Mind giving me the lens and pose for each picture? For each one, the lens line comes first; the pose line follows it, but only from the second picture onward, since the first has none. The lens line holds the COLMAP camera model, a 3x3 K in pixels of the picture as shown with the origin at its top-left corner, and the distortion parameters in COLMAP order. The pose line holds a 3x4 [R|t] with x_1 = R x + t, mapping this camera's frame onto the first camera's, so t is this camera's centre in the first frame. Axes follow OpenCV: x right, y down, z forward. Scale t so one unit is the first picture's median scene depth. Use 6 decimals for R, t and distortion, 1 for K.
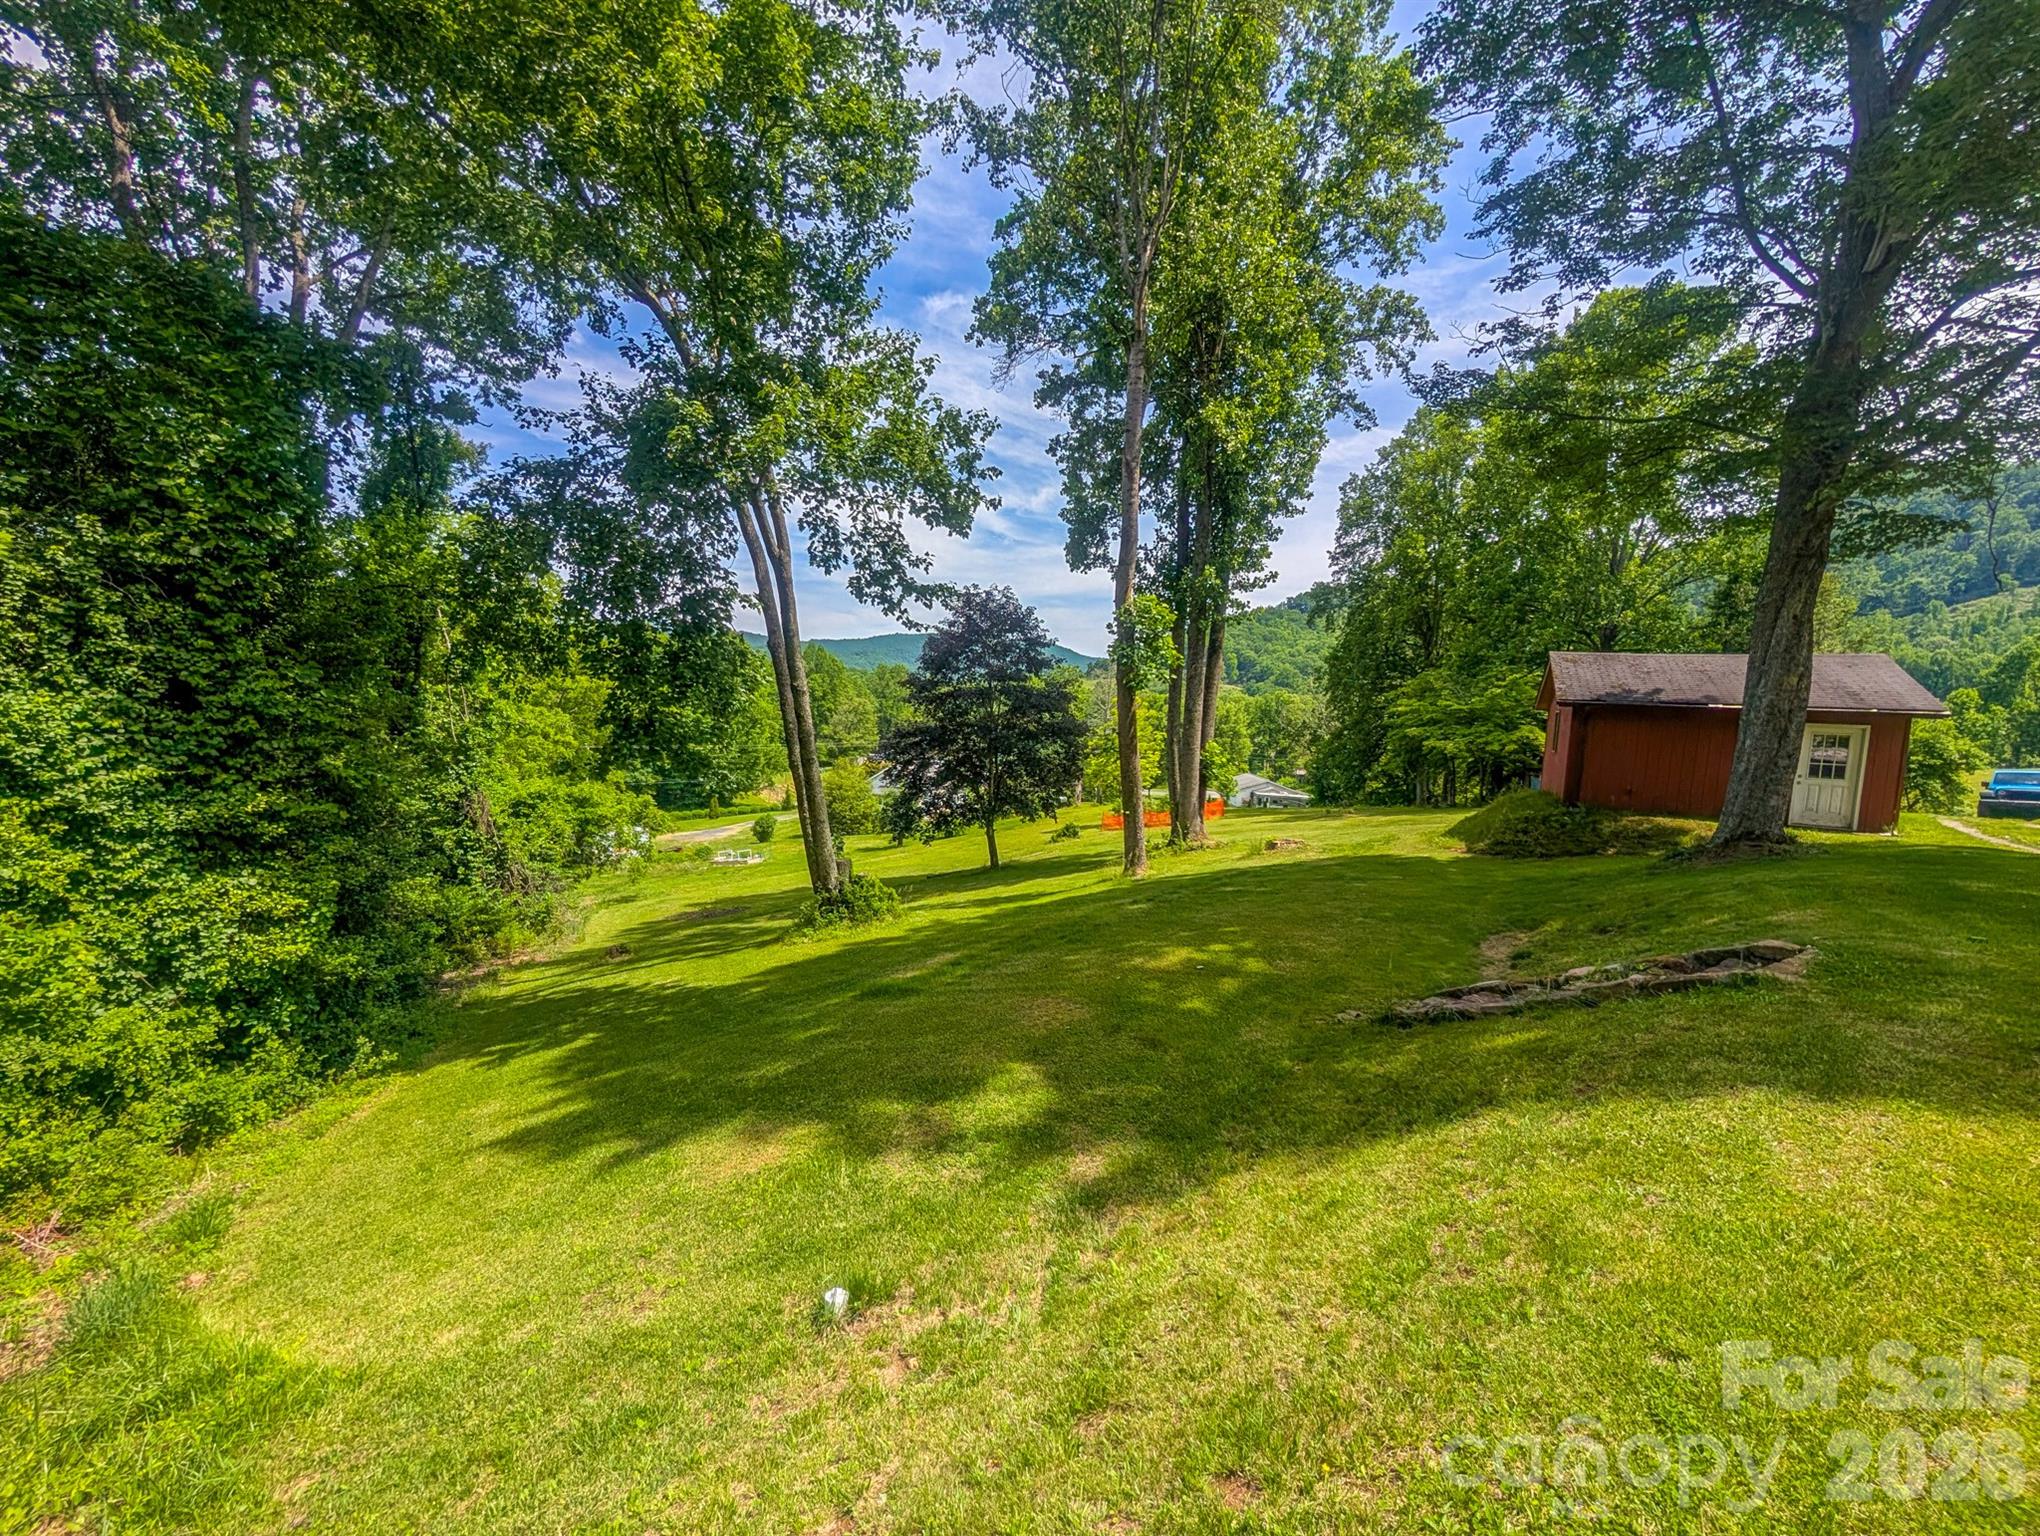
lens RADIAL K [[774.1, 0, 1015.7], [0, 774.1, 777.9], [0, 0, 1]] dist [-0.001310, -0.012005]
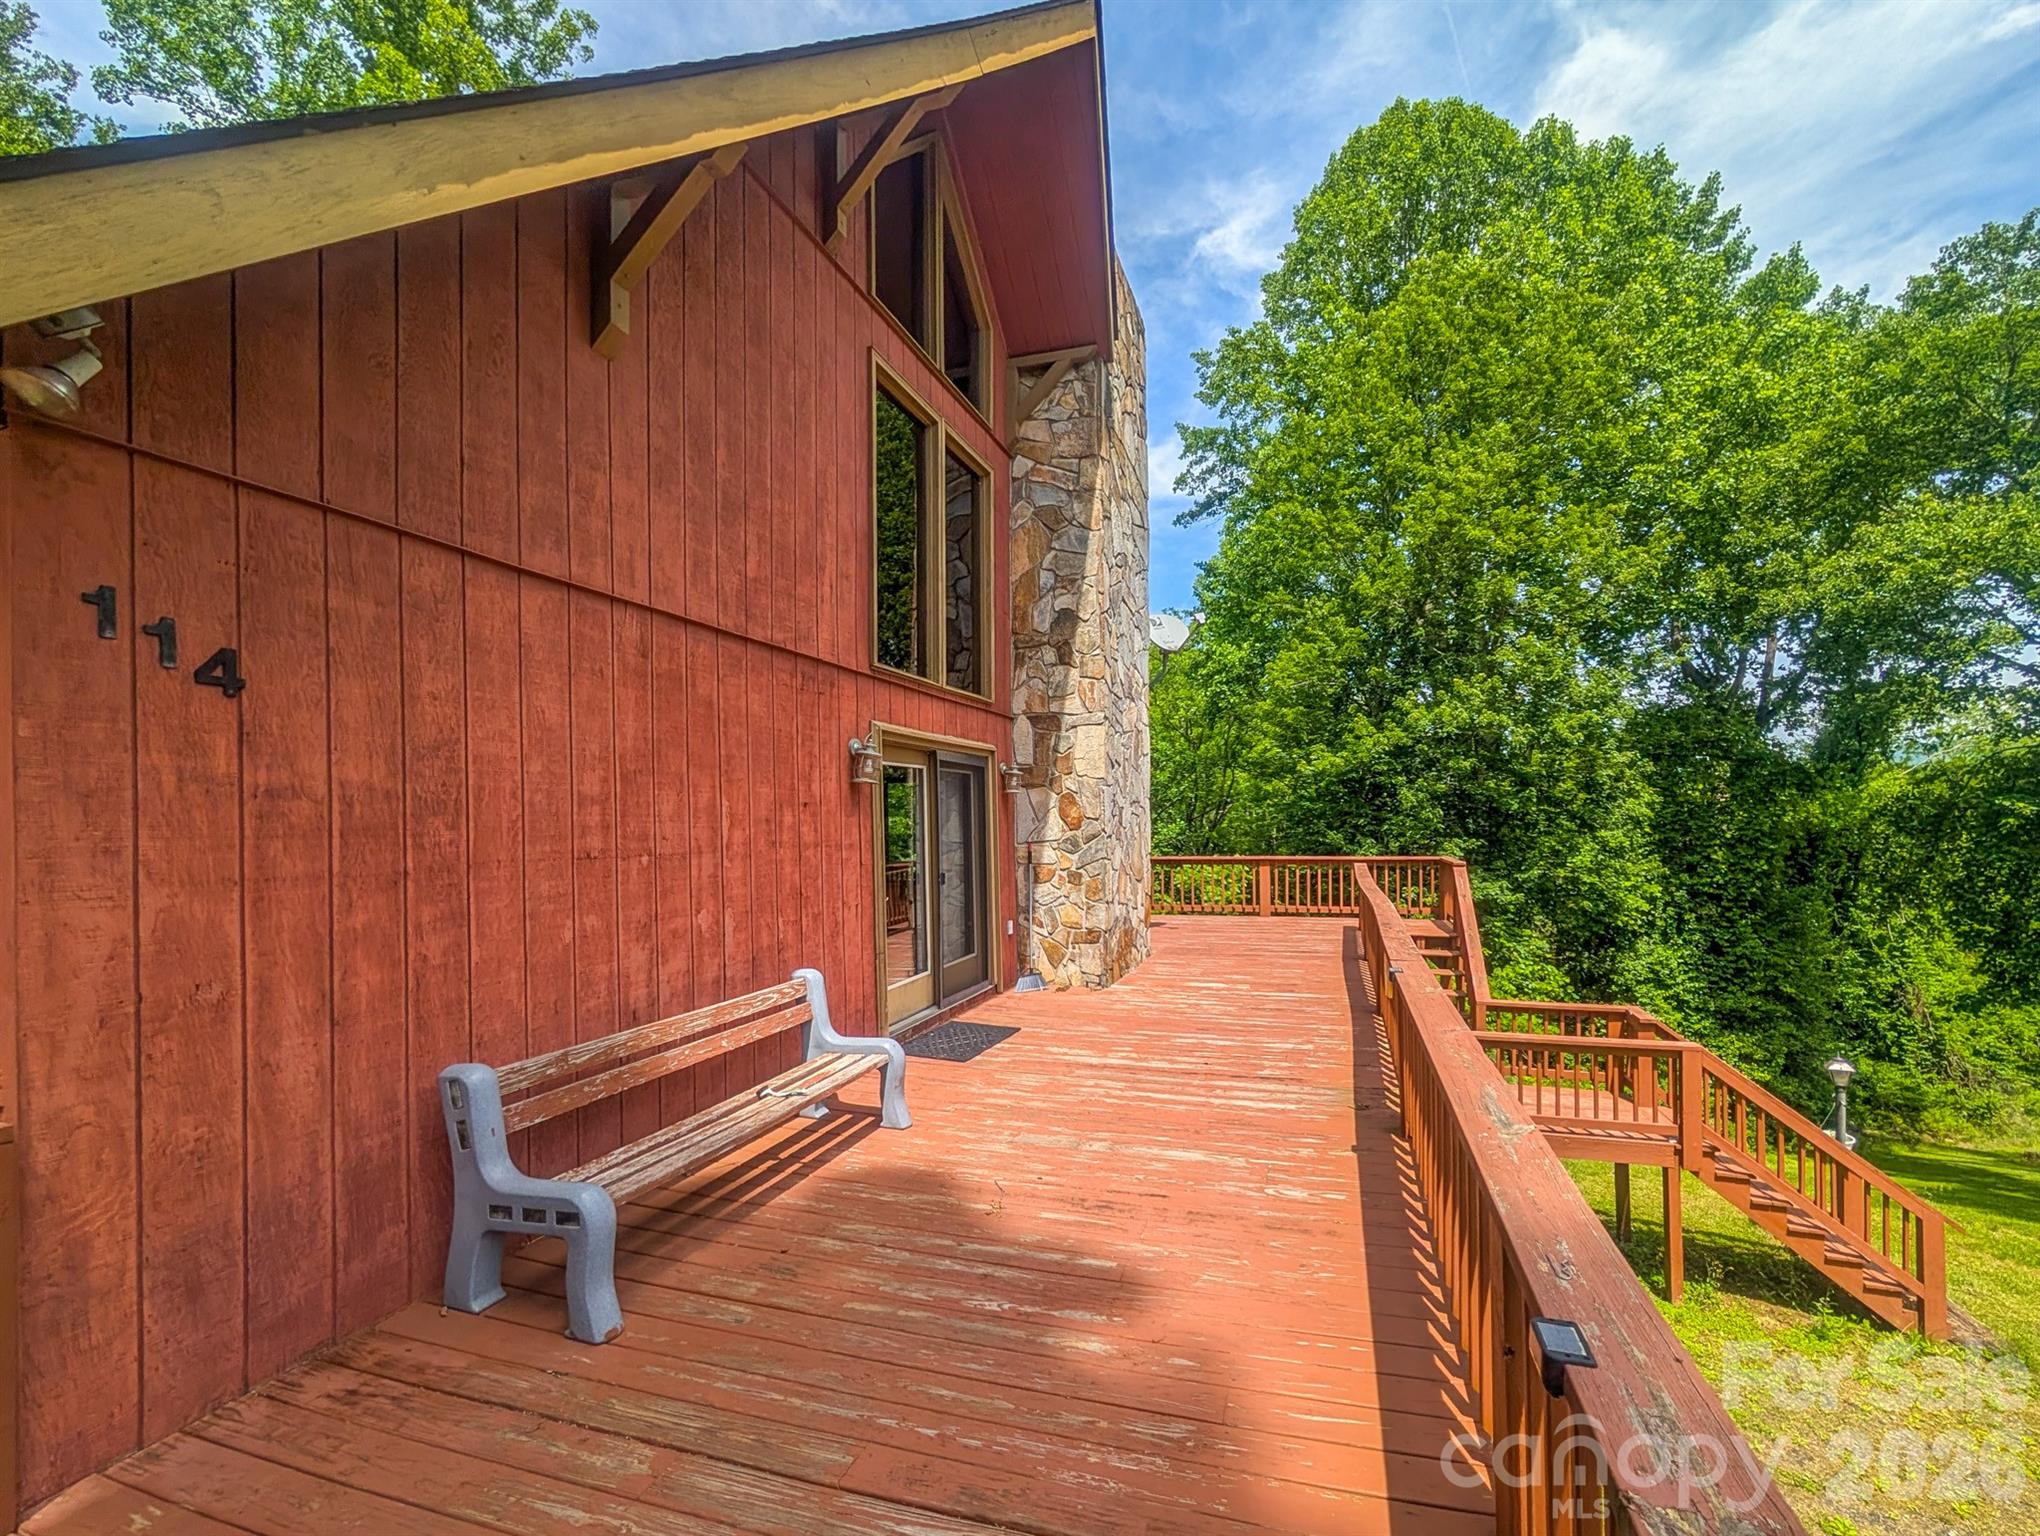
lens RADIAL K [[807.0, 0, 1140.1], [0, 807.0, 816.2], [0, 0, 1]] dist [0.002644, 0.000416]
pose [[0.160943, -0.051252, -0.985632, 0.966496], [-0.074140, 0.995201, -0.063855, -0.208443], [0.984175, 0.083351, 0.156371, -1.043368]]
